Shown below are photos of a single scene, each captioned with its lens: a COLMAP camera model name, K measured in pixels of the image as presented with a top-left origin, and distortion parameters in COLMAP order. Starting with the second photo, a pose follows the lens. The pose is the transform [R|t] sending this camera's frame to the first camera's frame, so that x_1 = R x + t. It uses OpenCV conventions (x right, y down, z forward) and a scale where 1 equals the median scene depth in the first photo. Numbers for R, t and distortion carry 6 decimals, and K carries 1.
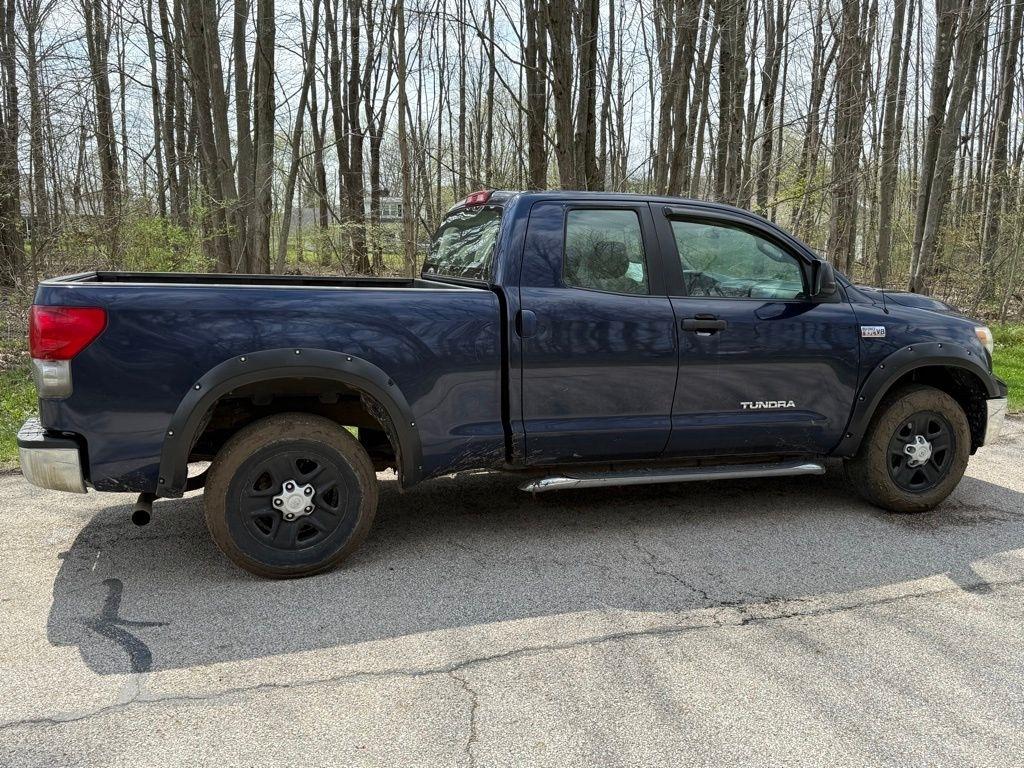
lens RADIAL K [[862.7, 0, 505.7], [0, 862.7, 383.0], [0, 0, 1]] dist [0.122000, -0.218053]
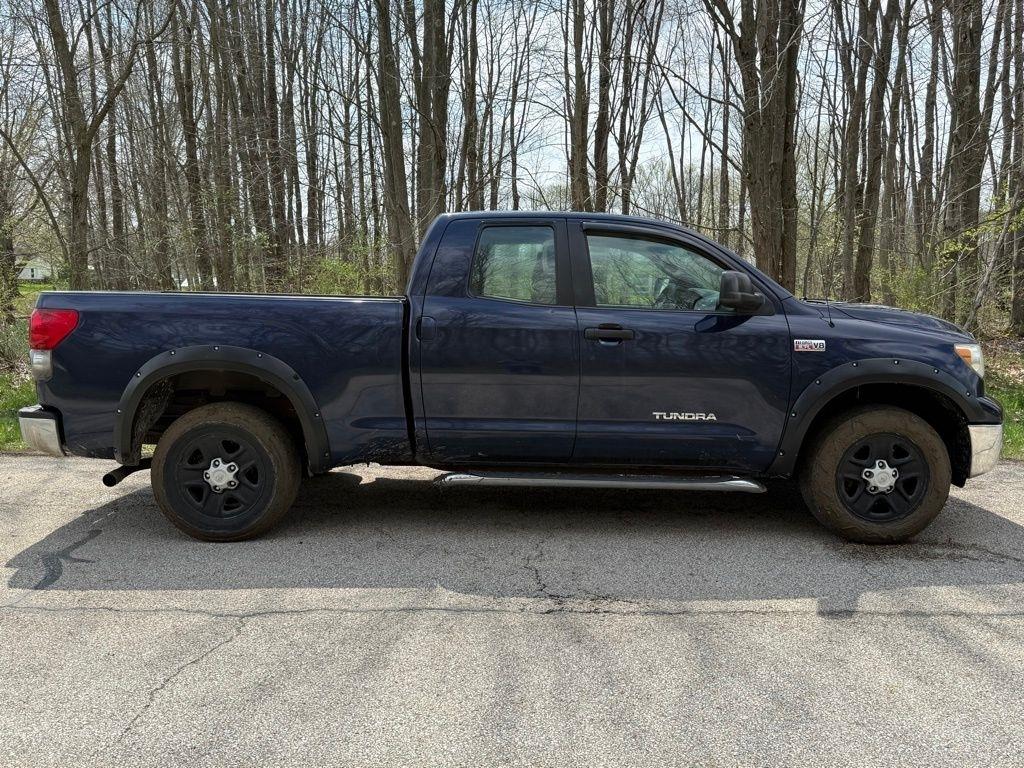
lens RADIAL K [[862.7, 0, 516.0], [0, 862.7, 383.1], [0, 0, 1]] dist [0.122000, -0.218053]
pose [[0.946500, 0.025631, -0.321684, 0.506067], [-0.041682, 0.998201, -0.043105, 0.043814], [0.320000, 0.054207, 0.945866, 0.000208]]
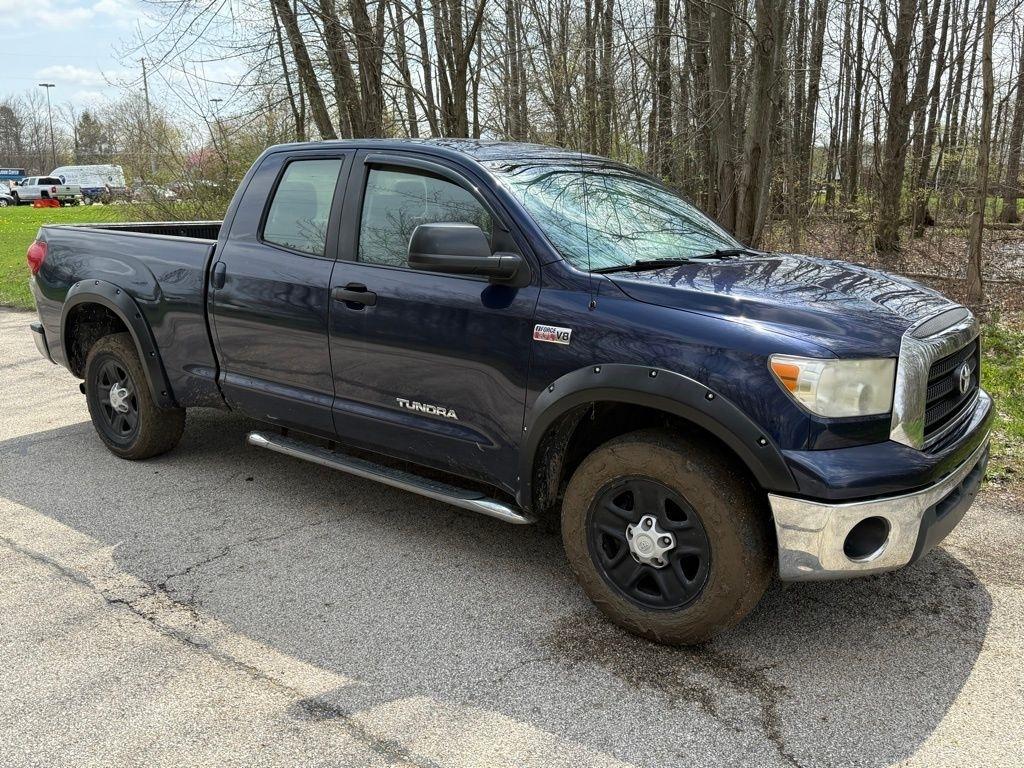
lens RADIAL K [[862.7, 0, 519.3], [0, 862.7, 385.5], [0, 0, 1]] dist [0.122000, -0.218053]
pose [[0.564813, 0.170363, -0.807442, 1.121093], [-0.130219, 0.984599, 0.116652, -0.111079], [0.814880, 0.039258, 0.578299, 0.720001]]
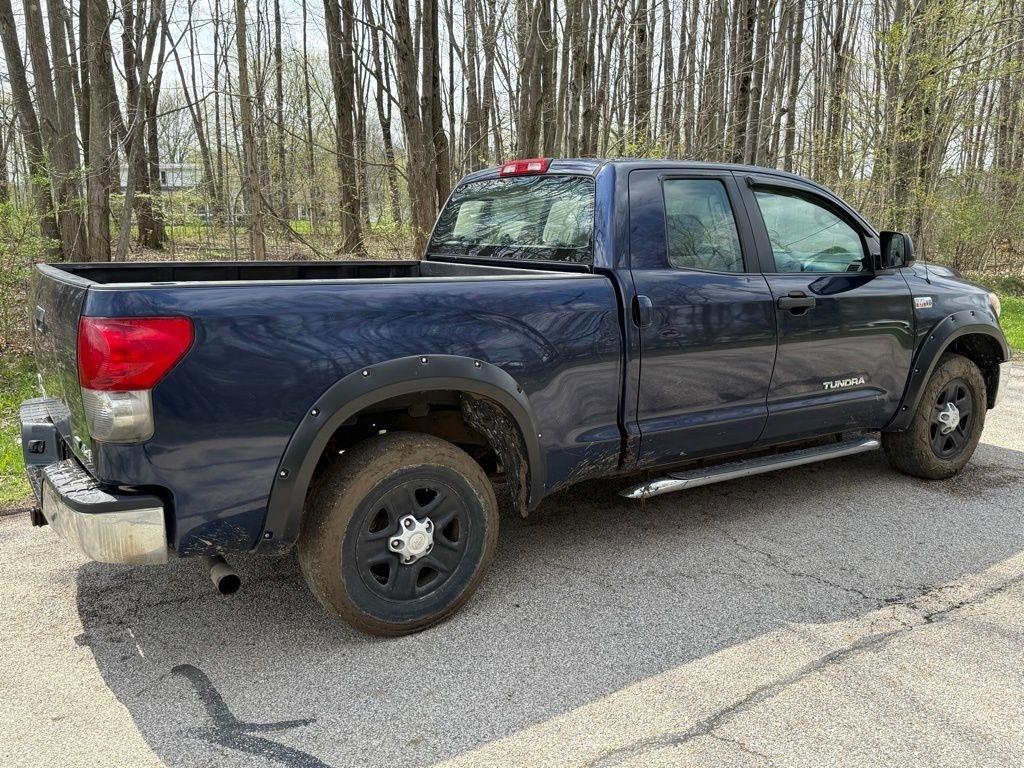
lens RADIAL K [[862.7, 0, 508.9], [0, 862.7, 382.3], [0, 0, 1]] dist [0.122000, -0.218053]
pose [[0.965713, -0.062356, 0.252013, -0.346864], [0.054044, 0.997746, 0.039778, -0.039807], [-0.253926, -0.024795, 0.966906, 0.186577]]
